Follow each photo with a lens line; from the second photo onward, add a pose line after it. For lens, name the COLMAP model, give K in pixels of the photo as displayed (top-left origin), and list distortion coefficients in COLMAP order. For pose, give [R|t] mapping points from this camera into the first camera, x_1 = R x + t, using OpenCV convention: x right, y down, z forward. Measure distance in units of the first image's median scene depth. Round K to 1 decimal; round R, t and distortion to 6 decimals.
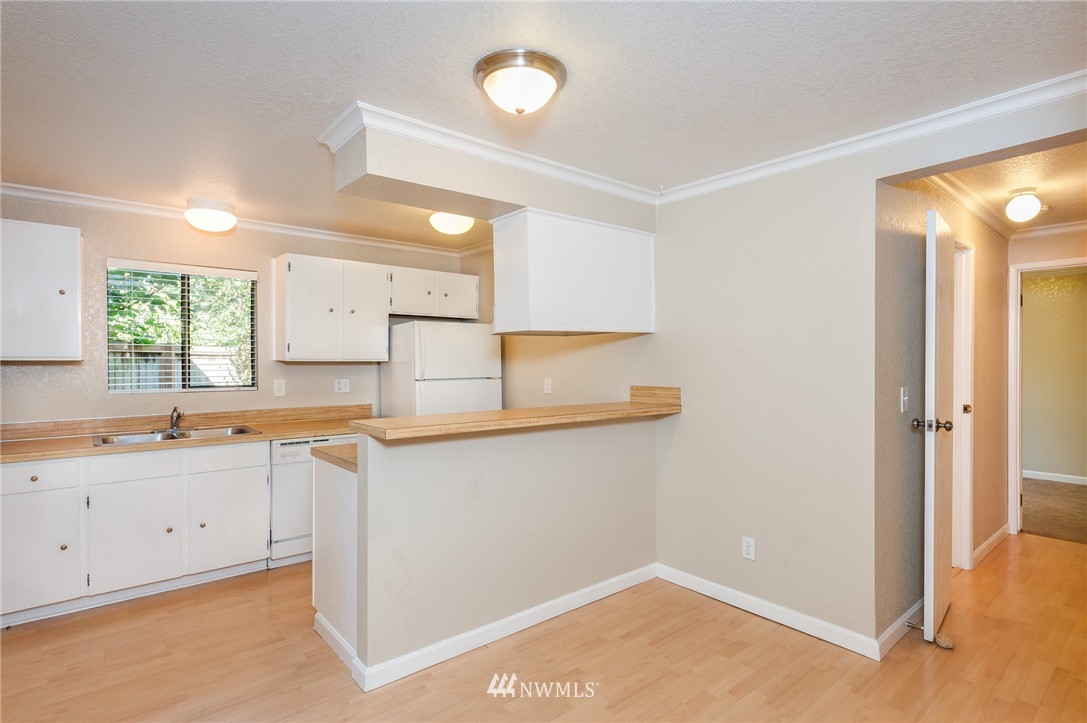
lens RADIAL K [[543.9, 0, 529.3], [0, 543.9, 362.2], [0, 0, 1]] dist [0.026806, 0.000556]
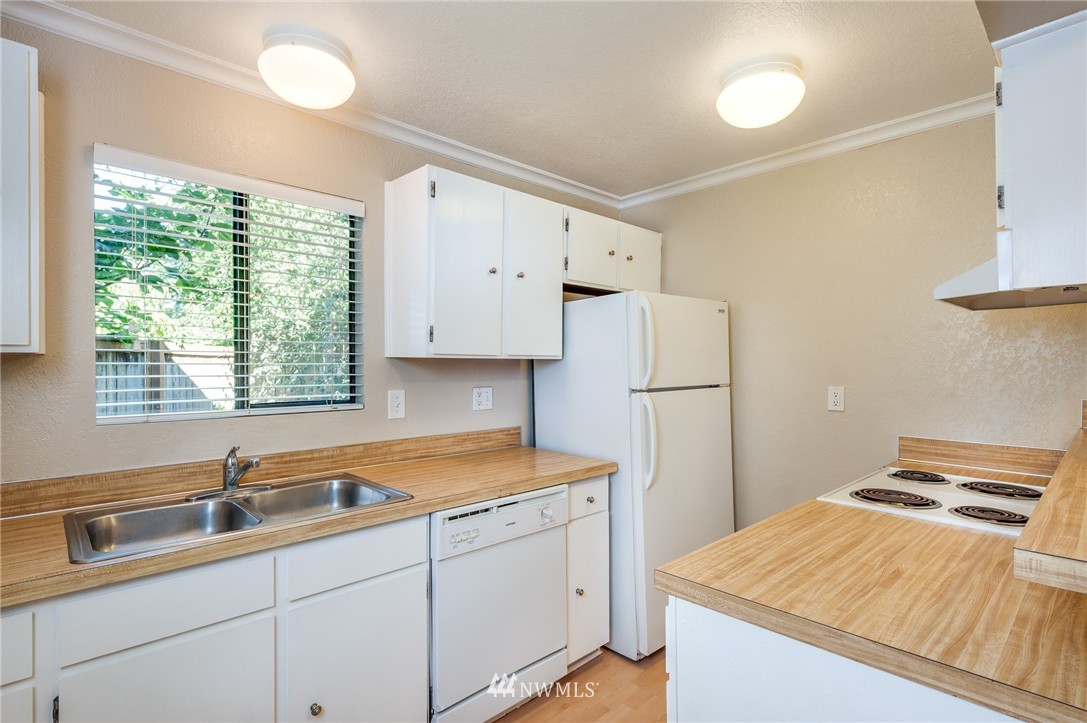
lens RADIAL K [[543.9, 0, 558.2], [0, 543.9, 363.3], [0, 0, 1]] dist [0.026806, 0.000556]
pose [[0.997163, -0.002321, 0.075232, -0.310736], [0.002578, 0.999991, -0.003319, 0.004571], [-0.075223, 0.003504, 0.997161, 0.380620]]
